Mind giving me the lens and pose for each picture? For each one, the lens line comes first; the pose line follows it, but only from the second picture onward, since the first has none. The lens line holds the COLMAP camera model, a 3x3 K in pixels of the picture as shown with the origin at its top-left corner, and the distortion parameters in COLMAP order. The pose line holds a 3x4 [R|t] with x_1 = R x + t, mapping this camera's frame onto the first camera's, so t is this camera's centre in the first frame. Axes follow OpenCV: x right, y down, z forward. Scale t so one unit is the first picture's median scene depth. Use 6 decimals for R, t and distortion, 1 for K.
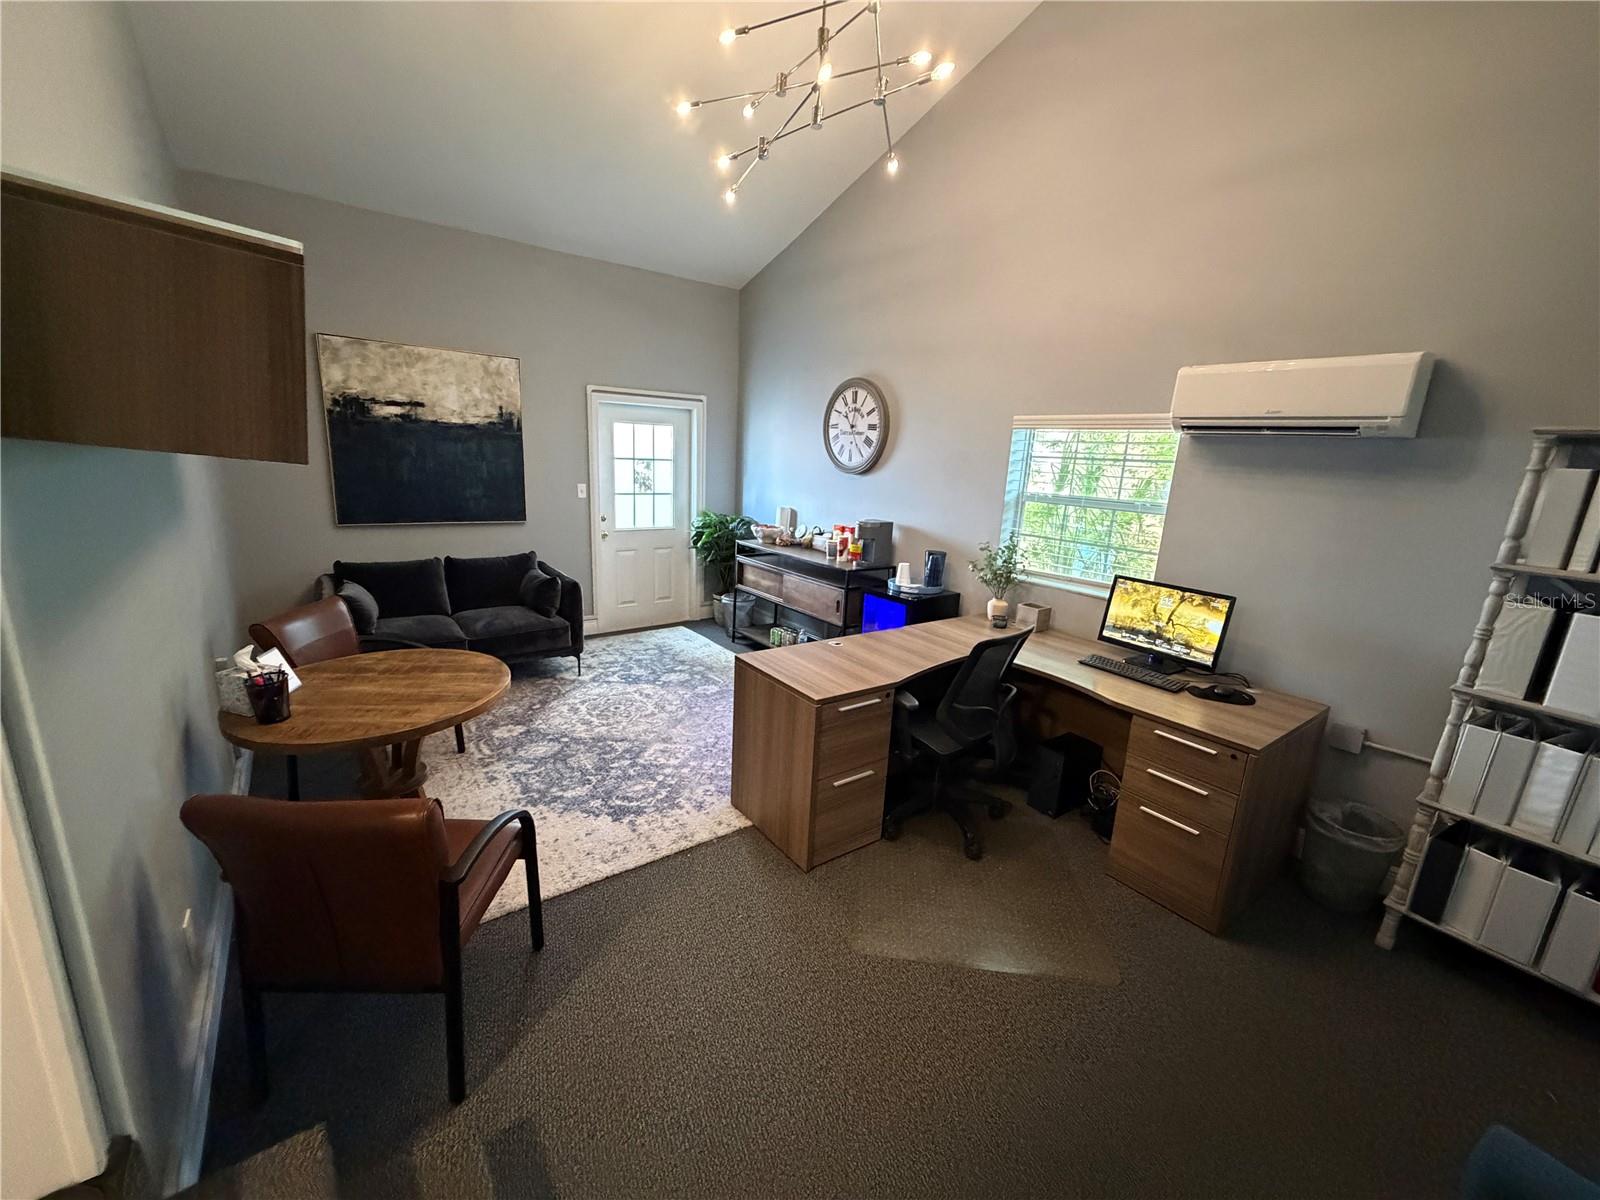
lens RADIAL K [[640.3, 0, 794.3], [0, 640.3, 601.7], [0, 0, 1]] dist [0.002643, 0.000348]
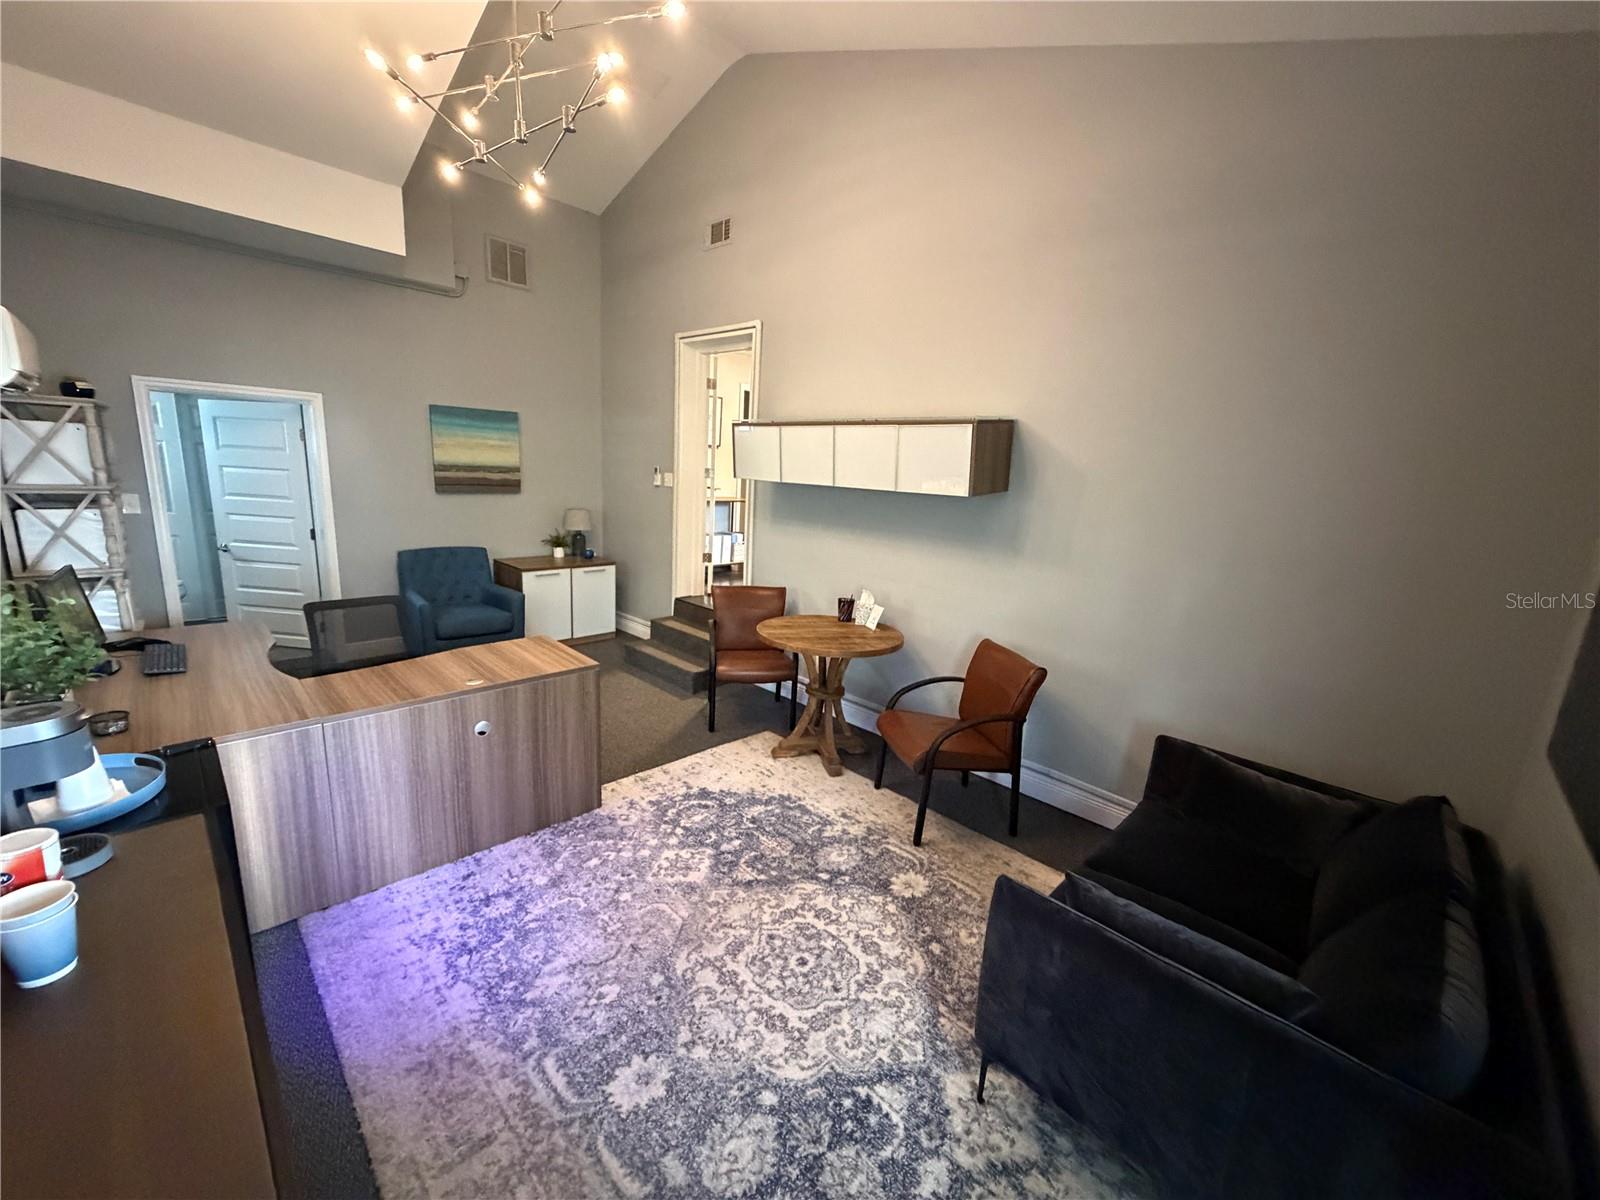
lens RADIAL K [[640.3, 0, 794.3], [0, 640.3, 601.7], [0, 0, 1]] dist [0.002643, 0.000348]
pose [[-0.984093, -0.065094, -0.165296, -0.188442], [-0.130226, 0.897204, 0.421978, -0.406167], [0.120836, 0.436792, -0.891410, 1.607623]]
